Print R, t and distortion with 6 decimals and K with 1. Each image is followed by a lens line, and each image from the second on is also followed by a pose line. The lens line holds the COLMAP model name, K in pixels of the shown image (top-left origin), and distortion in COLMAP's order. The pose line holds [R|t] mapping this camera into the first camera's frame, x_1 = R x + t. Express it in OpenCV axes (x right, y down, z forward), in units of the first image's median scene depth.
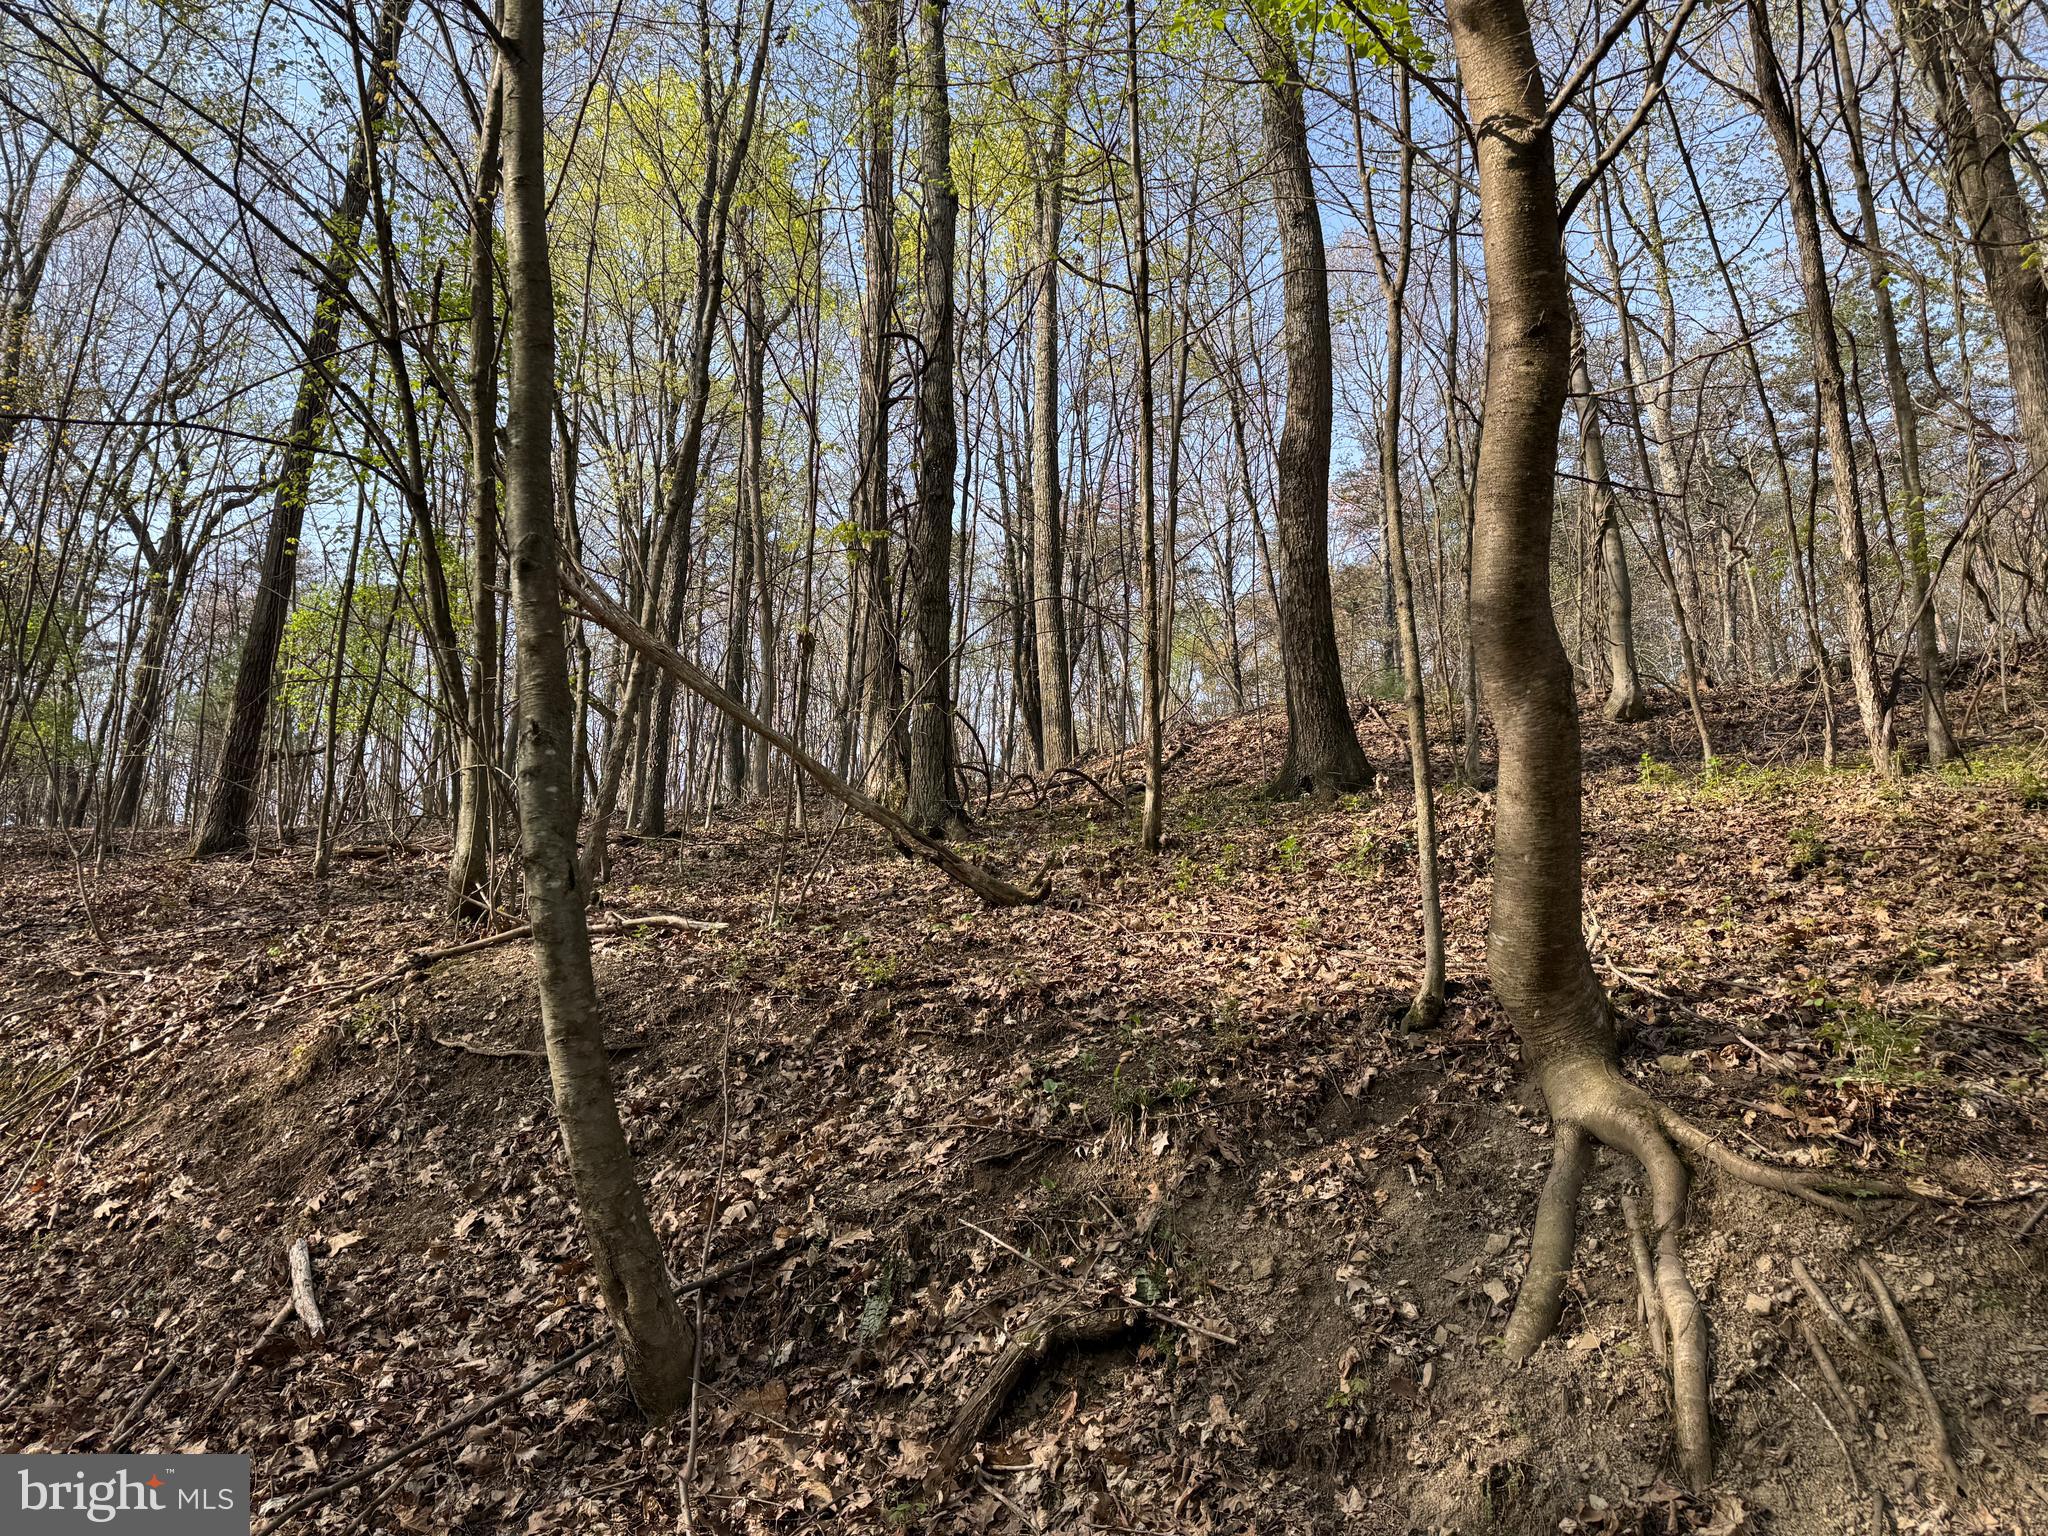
lens RADIAL K [[1439.6, 0, 1032.7], [0, 1439.6, 758.0], [0, 0, 1]] dist [0.025483, -0.020145]
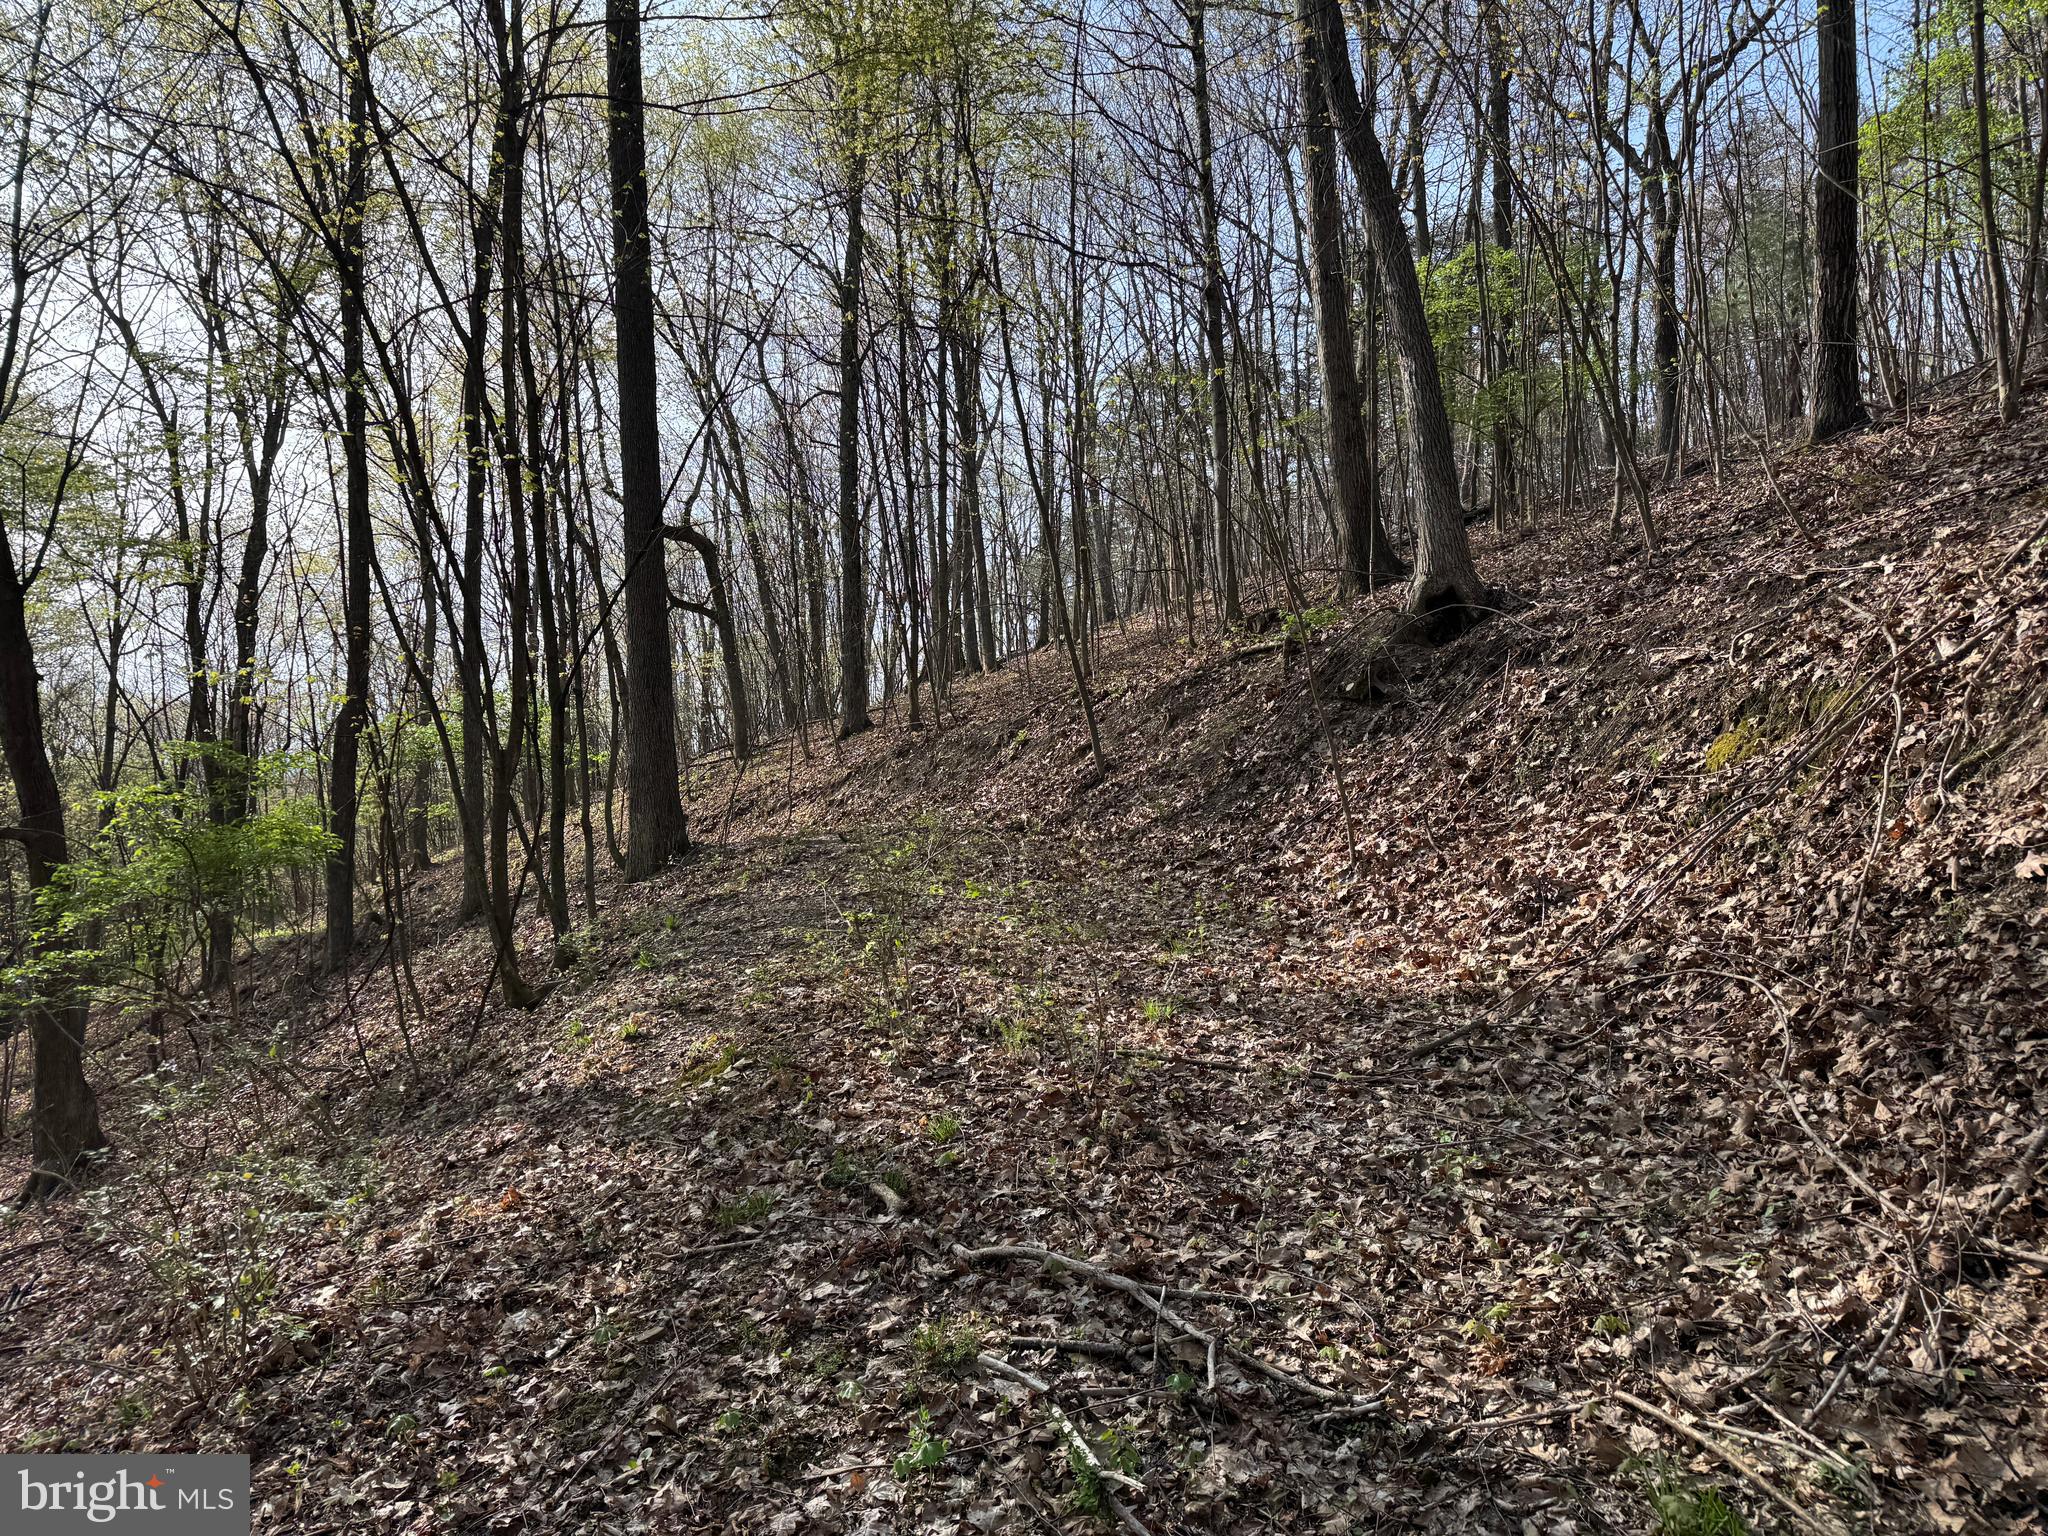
lens RADIAL K [[1439.6, 0, 1032.7], [0, 1439.6, 758.0], [0, 0, 1]] dist [0.025483, -0.020145]
pose [[0.550700, -0.056282, -0.832803, -0.238197], [0.278086, 0.953097, 0.119476, 0.027038], [0.787018, -0.297386, 0.540522, 0.180697]]
